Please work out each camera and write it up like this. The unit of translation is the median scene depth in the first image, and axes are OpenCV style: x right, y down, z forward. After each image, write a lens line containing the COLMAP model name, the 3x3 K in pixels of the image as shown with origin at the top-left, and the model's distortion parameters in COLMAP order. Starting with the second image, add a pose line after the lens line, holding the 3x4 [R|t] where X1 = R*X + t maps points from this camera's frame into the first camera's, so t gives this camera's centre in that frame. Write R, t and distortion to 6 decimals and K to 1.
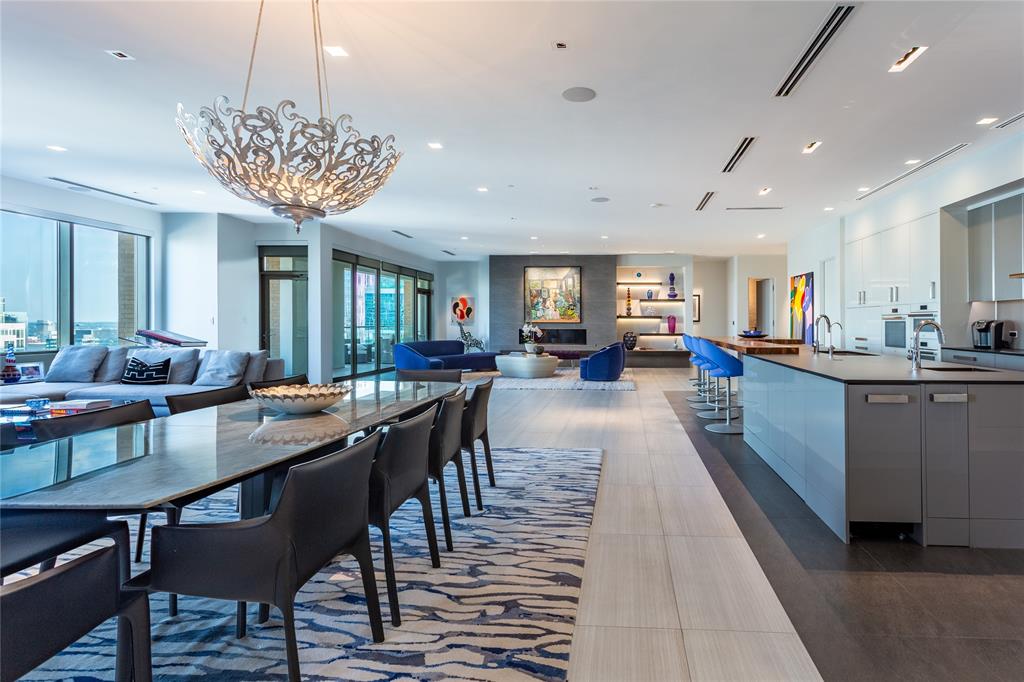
lens RADIAL K [[499.4, 0, 596.9], [0, 499.4, 314.0], [0, 0, 1]] dist [0.009655, 0.000783]
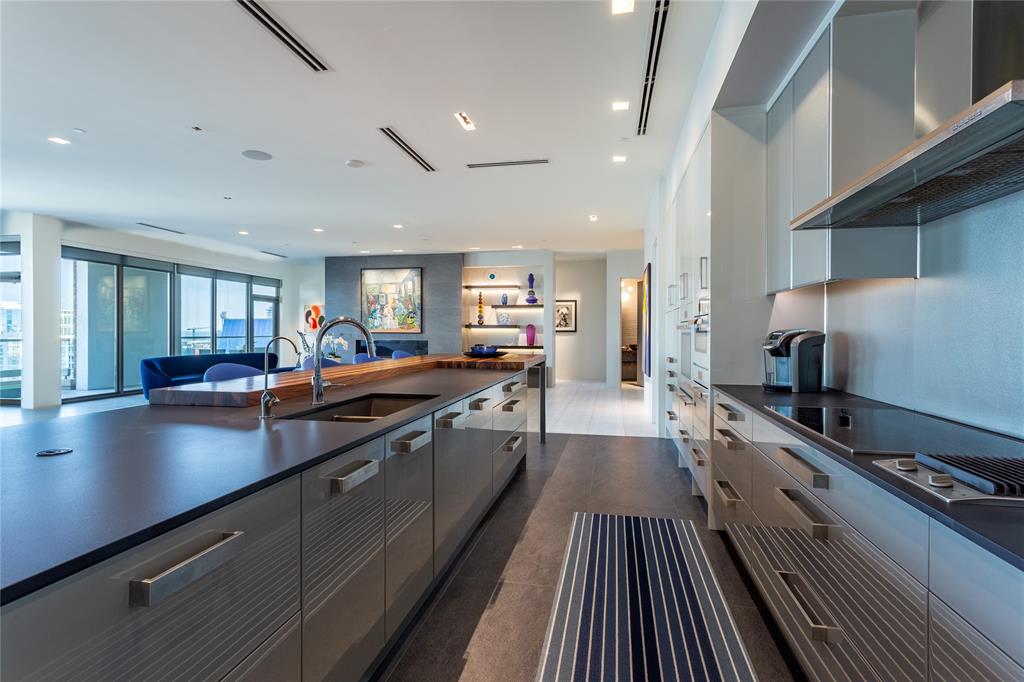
lens RADIAL K [[499.4, 0, 480.9], [0, 499.4, 324.7], [0, 0, 1]] dist [0.009655, 0.000783]
pose [[0.990488, -0.000999, -0.137599, 0.181896], [0.001229, 0.999998, 0.001589, 0.001855], [0.137597, -0.001743, 0.990487, 0.162268]]
